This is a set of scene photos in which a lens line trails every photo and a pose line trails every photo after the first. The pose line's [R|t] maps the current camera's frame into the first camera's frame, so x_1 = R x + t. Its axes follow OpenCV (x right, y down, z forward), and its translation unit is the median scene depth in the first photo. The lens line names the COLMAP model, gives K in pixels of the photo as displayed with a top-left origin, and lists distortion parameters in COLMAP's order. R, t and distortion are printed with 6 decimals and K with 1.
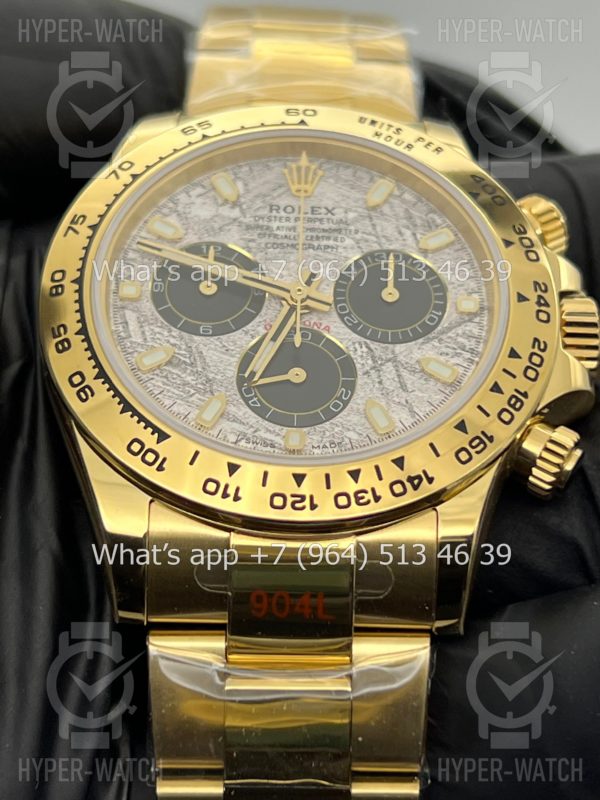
lens RADIAL K [[1847.2, 0, 298.8], [0, 1847.2, 400.8], [0, 0, 1]] dist [0.200585, 0.000000]
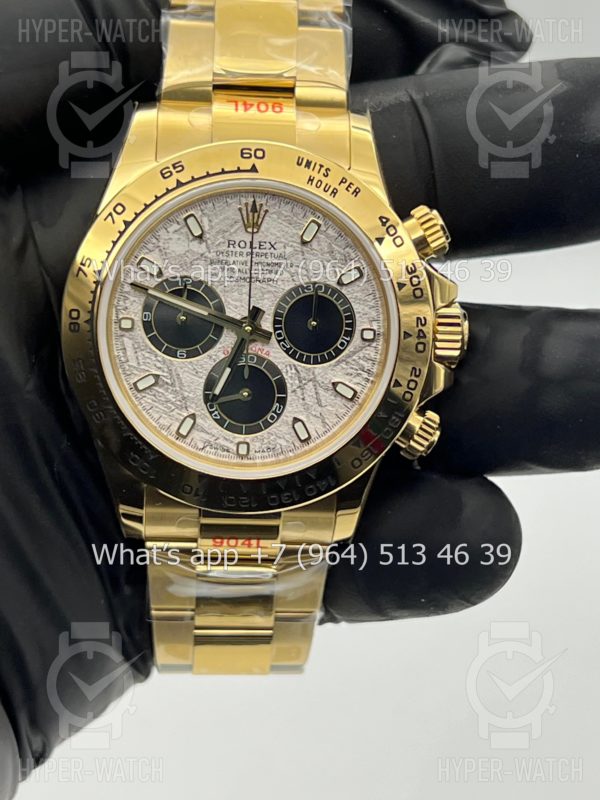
lens RADIAL K [[1847.2, 0, 317.4], [0, 1847.2, 423.9], [0, 0, 1]] dist [0.200585, 0.000000]
pose [[0.999528, 0.020415, 0.022978, 0.021792], [-0.030170, 0.794602, 0.606381, -0.847048], [-0.005879, -0.606788, 0.794842, -0.154199]]
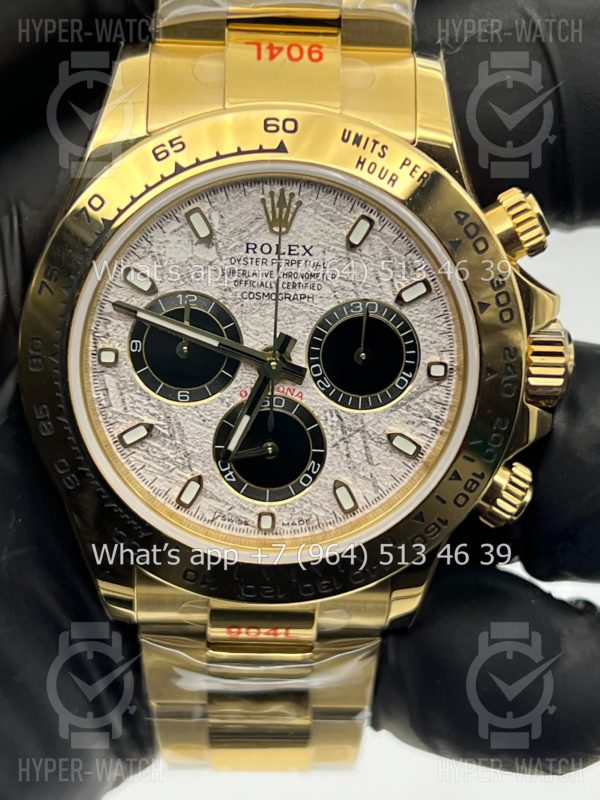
lens RADIAL K [[1847.2, 0, 320.5], [0, 1847.2, 384.9], [0, 0, 1]] dist [0.200585, 0.000000]
pose [[0.999652, 0.026390, -0.000335, 0.026762], [-0.018548, 0.711525, 0.702416, -0.767692], [0.018775, -0.702165, 0.711767, 0.262040]]
